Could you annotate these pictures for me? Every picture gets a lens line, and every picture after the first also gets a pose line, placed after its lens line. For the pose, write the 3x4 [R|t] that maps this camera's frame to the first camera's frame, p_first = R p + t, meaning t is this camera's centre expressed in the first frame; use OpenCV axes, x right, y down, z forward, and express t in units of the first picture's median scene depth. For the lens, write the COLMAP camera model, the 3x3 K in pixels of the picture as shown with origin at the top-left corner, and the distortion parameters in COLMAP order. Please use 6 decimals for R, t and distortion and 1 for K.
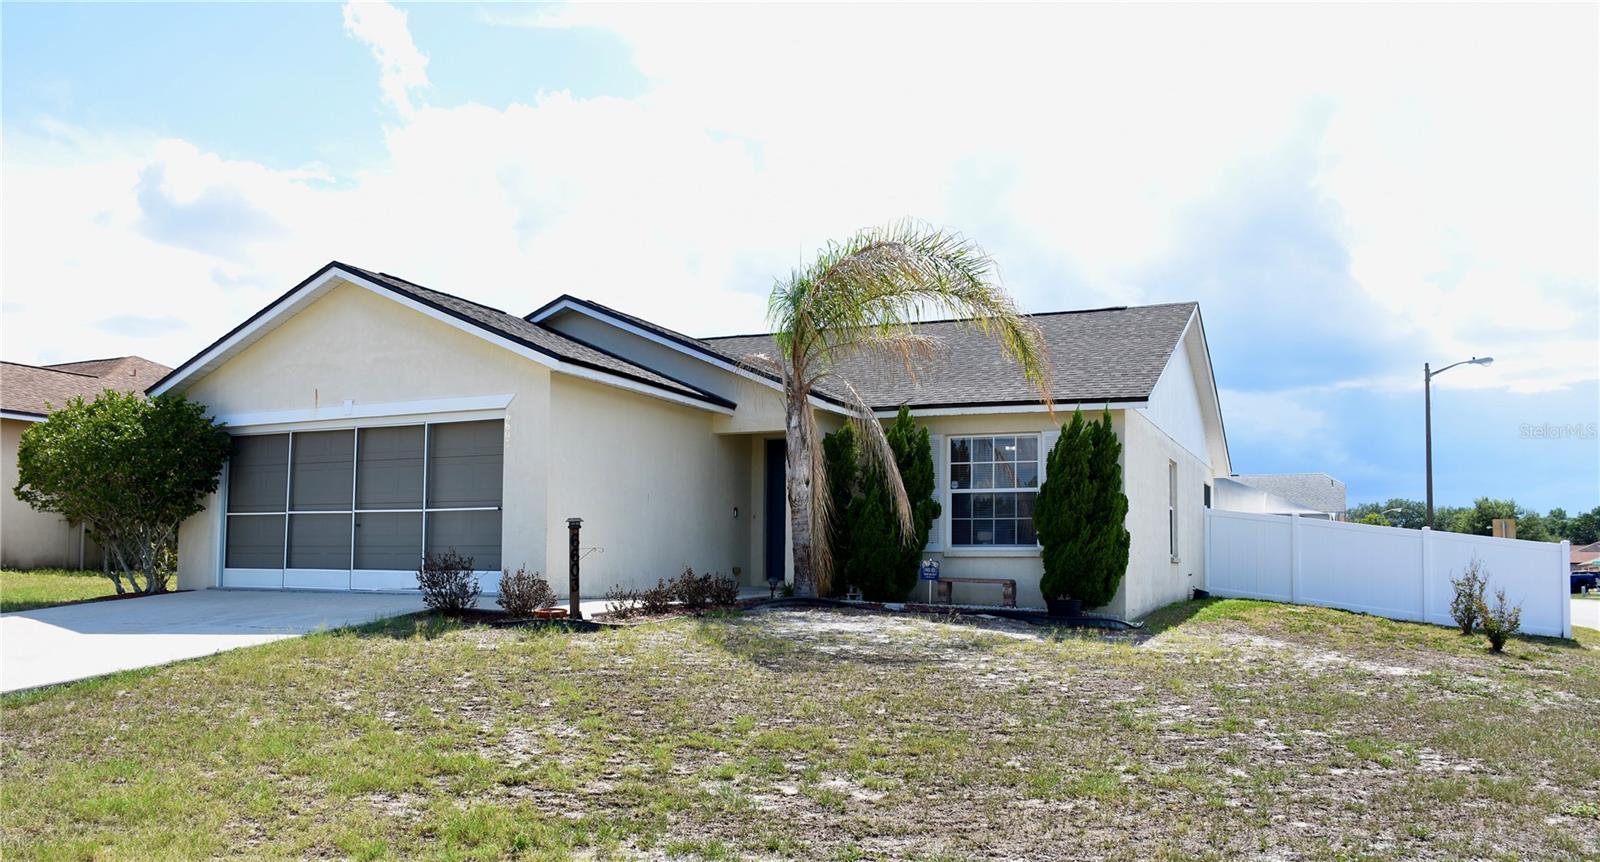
lens RADIAL K [[1201.7, 0, 798.1], [0, 1201.7, 491.2], [0, 0, 1]] dist [-0.123291, 0.007008]
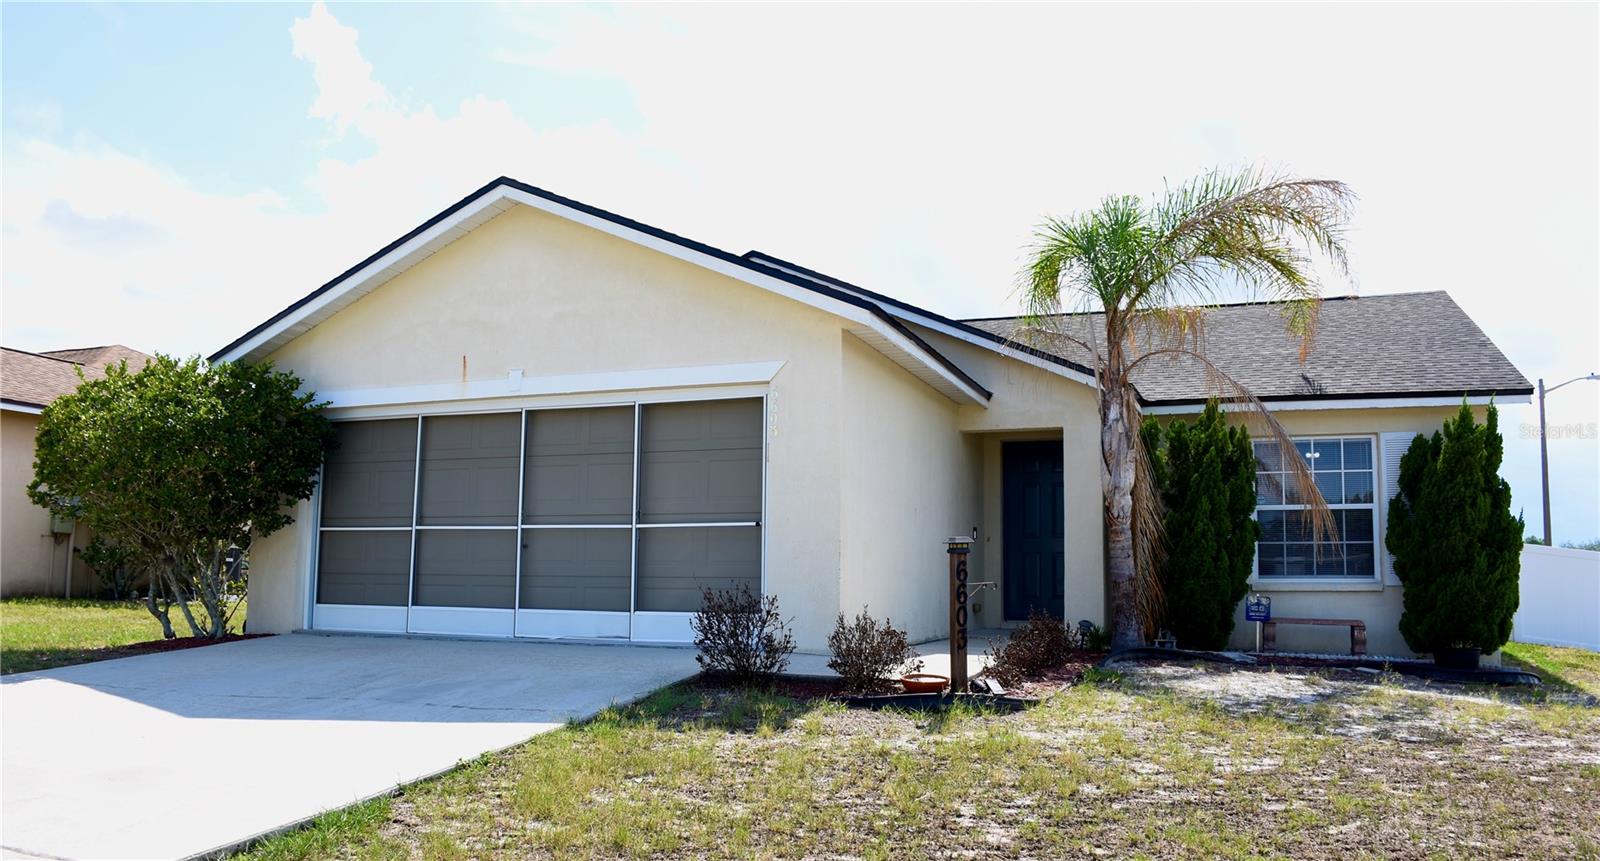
lens RADIAL K [[1201.7, 0, 798.1], [0, 1201.7, 490.7], [0, 0, 1]] dist [-0.123291, 0.007008]
pose [[0.998713, 0.010053, 0.049713, -0.237662], [-0.009028, 0.999743, -0.020793, 0.008519], [-0.049909, 0.020318, 0.998547, 0.263087]]
